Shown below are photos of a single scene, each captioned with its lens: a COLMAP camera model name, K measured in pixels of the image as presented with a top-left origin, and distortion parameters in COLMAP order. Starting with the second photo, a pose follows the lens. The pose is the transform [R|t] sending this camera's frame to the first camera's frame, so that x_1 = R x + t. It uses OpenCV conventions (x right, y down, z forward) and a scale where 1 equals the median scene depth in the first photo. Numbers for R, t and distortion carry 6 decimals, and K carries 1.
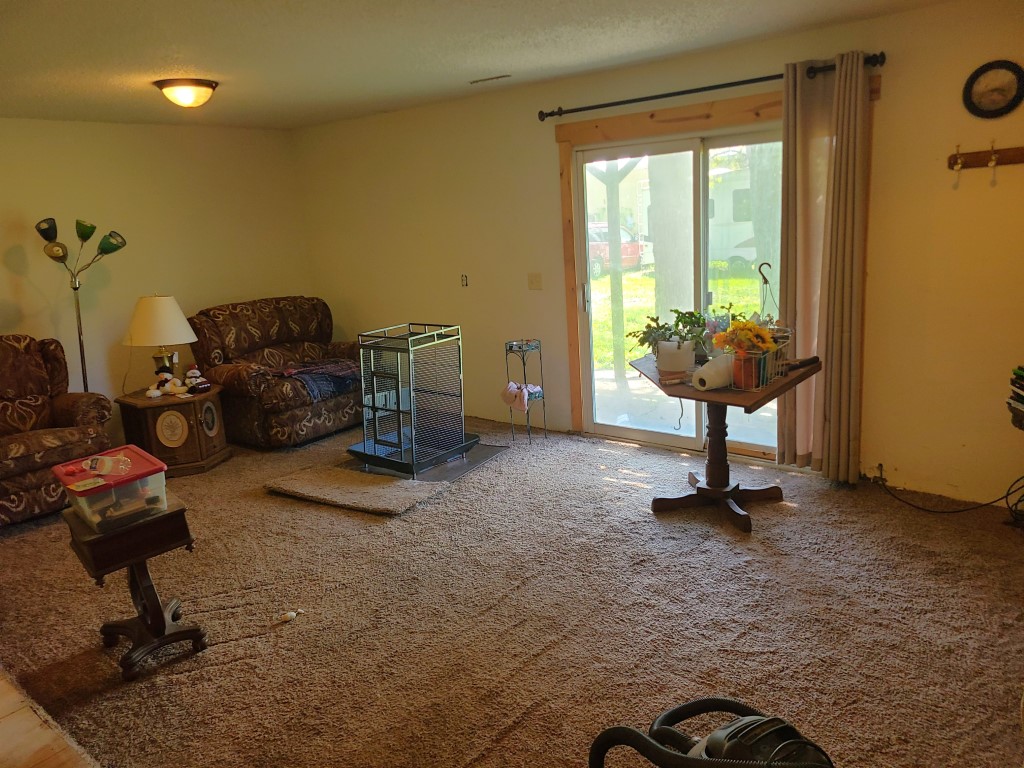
lens RADIAL K [[769.6, 0, 510.1], [0, 769.6, 383.5], [0, 0, 1]] dist [0.050803, -0.012252]
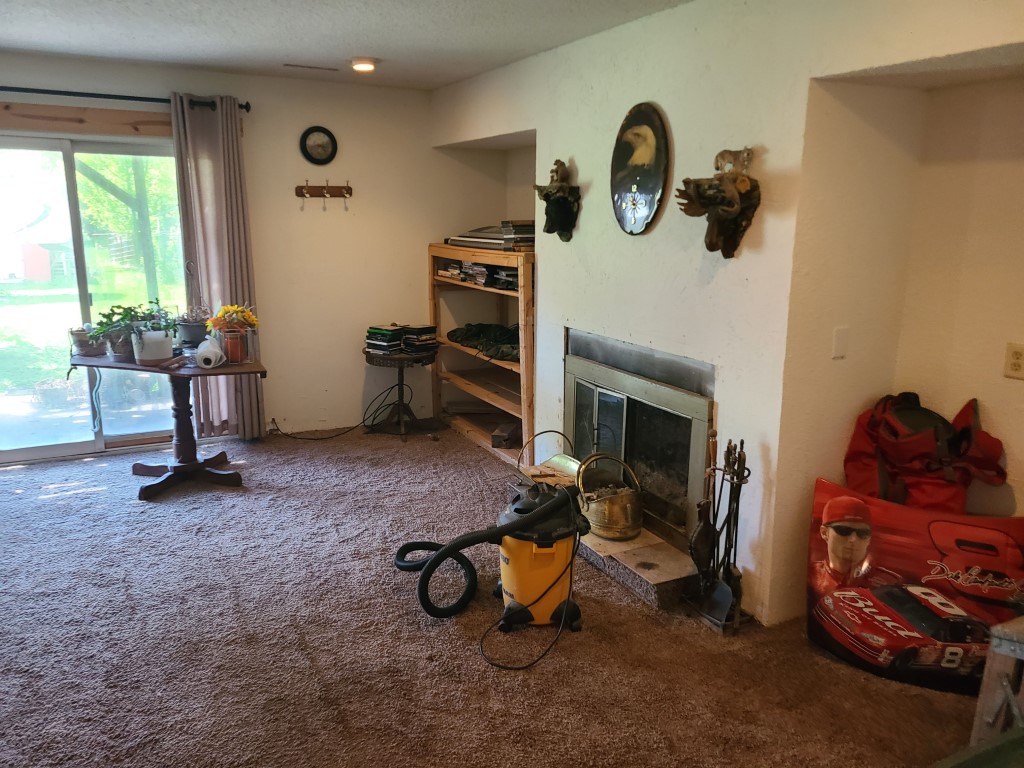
lens RADIAL K [[769.6, 0, 510.1], [0, 769.6, 382.3], [0, 0, 1]] dist [0.050803, -0.012252]
pose [[0.391758, -0.133592, 0.910318, -0.586365], [0.170976, 0.982740, 0.070640, 0.022671], [-0.904042, 0.127968, 0.407838, 0.122579]]
